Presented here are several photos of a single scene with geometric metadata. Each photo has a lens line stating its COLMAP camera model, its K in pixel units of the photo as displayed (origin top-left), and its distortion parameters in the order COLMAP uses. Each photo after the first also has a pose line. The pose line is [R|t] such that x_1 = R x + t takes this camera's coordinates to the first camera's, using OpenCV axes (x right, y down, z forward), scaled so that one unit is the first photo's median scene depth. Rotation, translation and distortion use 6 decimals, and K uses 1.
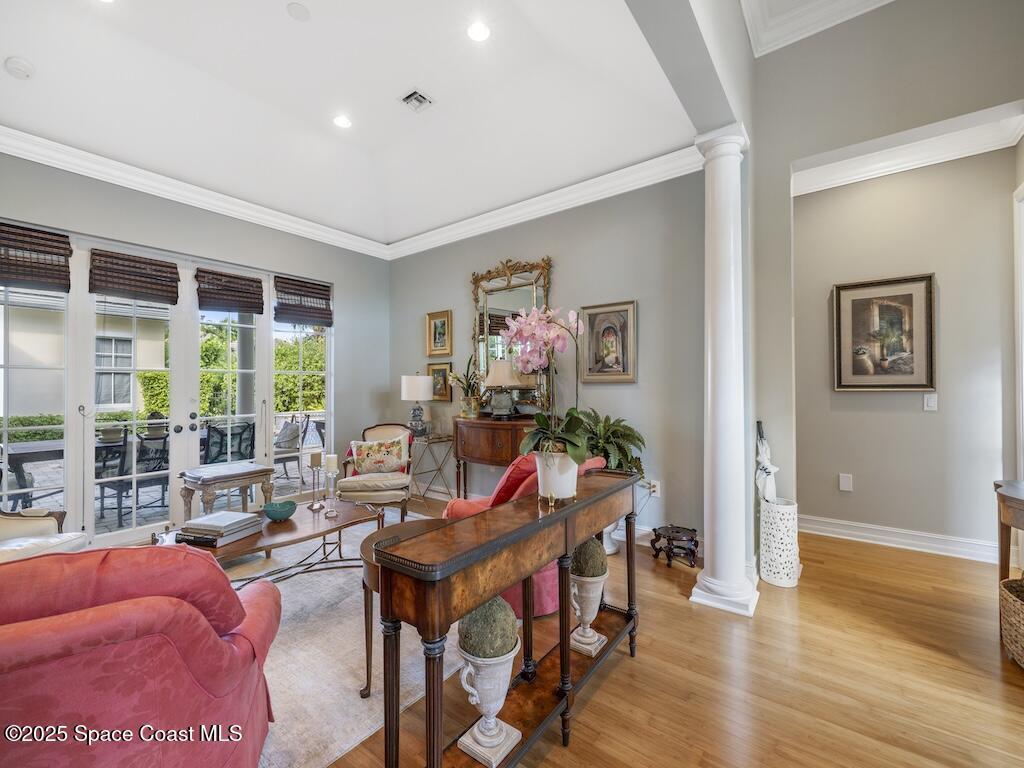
lens RADIAL K [[432.1, 0, 509.9], [0, 432.1, 383.4], [0, 0, 1]] dist [0.004791, 0.000612]
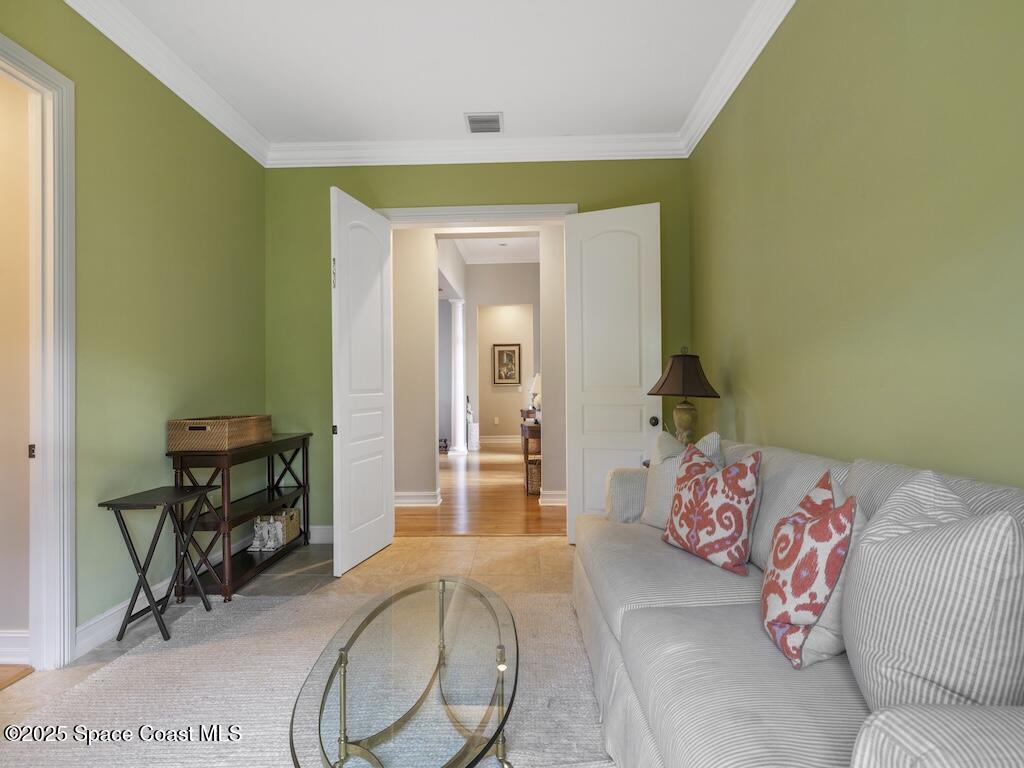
lens RADIAL K [[497.5, 0, 510.2], [0, 497.5, 384.8], [0, 0, 1]] dist [-0.002665, 0.000789]
pose [[0.816977, -0.002591, 0.576665, -0.891206], [0.002320, 0.999997, 0.001207, 0.010979], [-0.576666, 0.000352, 0.816980, -1.510539]]
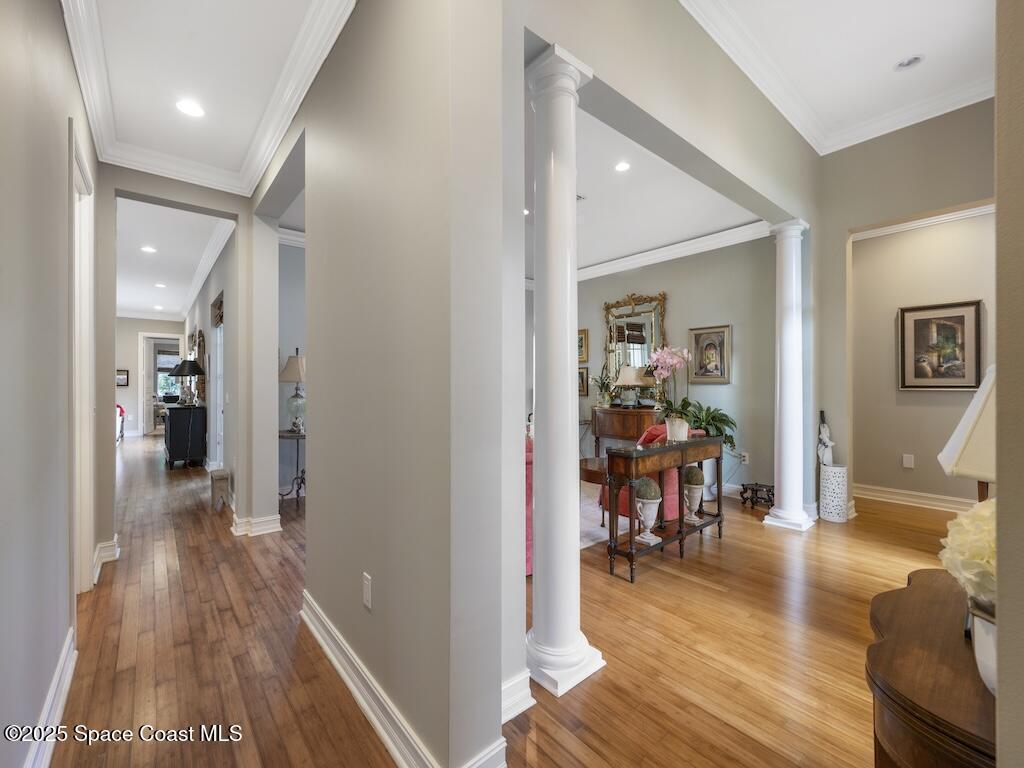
lens RADIAL K [[432.1, 0, 510.1], [0, 432.1, 381.0], [0, 0, 1]] dist [0.004791, 0.000612]
pose [[0.974781, 0.002873, -0.223146, -0.094795], [-0.002551, 0.999995, 0.001732, -0.009684], [0.223150, -0.001119, 0.974783, -0.538102]]
